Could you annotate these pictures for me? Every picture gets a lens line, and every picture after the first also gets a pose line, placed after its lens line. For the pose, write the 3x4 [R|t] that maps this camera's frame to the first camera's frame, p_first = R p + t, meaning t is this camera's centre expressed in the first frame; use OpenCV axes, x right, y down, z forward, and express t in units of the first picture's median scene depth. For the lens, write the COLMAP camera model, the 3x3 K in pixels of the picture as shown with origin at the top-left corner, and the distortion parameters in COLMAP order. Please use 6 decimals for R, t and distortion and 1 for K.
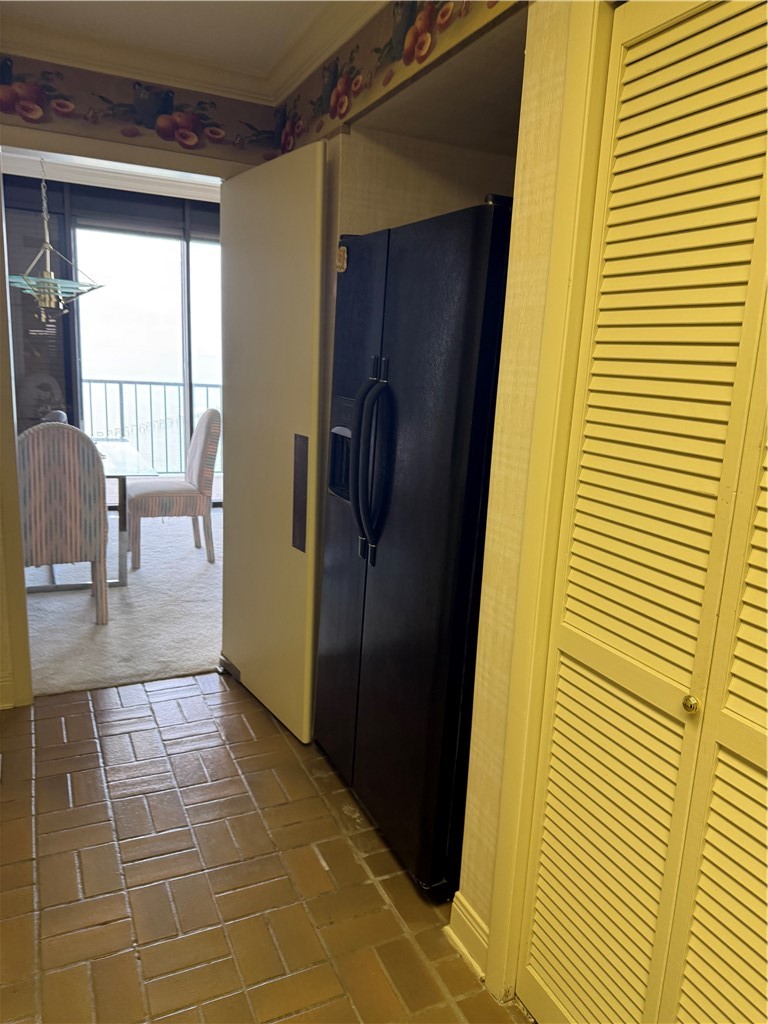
lens RADIAL K [[727.0, 0, 391.9], [0, 727.0, 509.4], [0, 0, 1]] dist [0.067555, -0.092852]
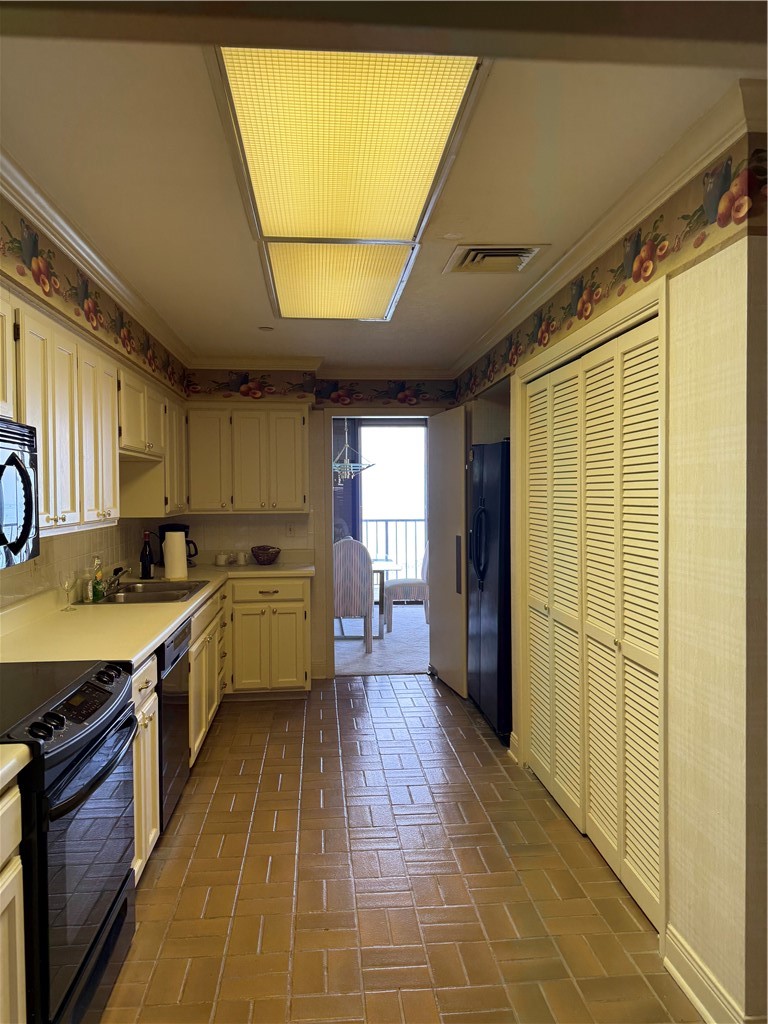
lens RADIAL K [[727.0, 0, 391.9], [0, 727.0, 509.4], [0, 0, 1]] dist [0.067555, -0.092852]
pose [[0.937894, -0.045170, -0.343970, 0.284658], [-0.019664, 0.982972, -0.182700, 0.141625], [0.346365, 0.178117, 0.921035, -0.678159]]
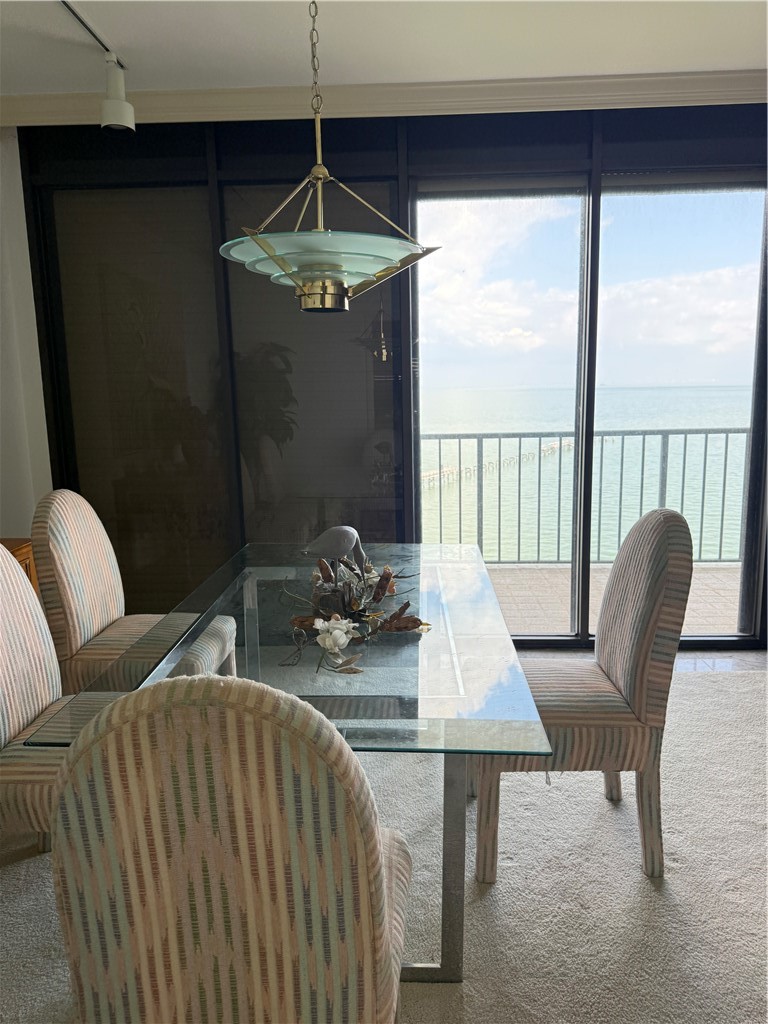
lens RADIAL K [[727.0, 0, 391.9], [0, 727.0, 509.4], [0, 0, 1]] dist [0.067555, -0.092852]
pose [[0.886481, 0.013839, -0.462558, -0.260007], [-0.035210, 0.998672, -0.037600, -0.161976], [0.461423, 0.049618, 0.885791, 0.749376]]
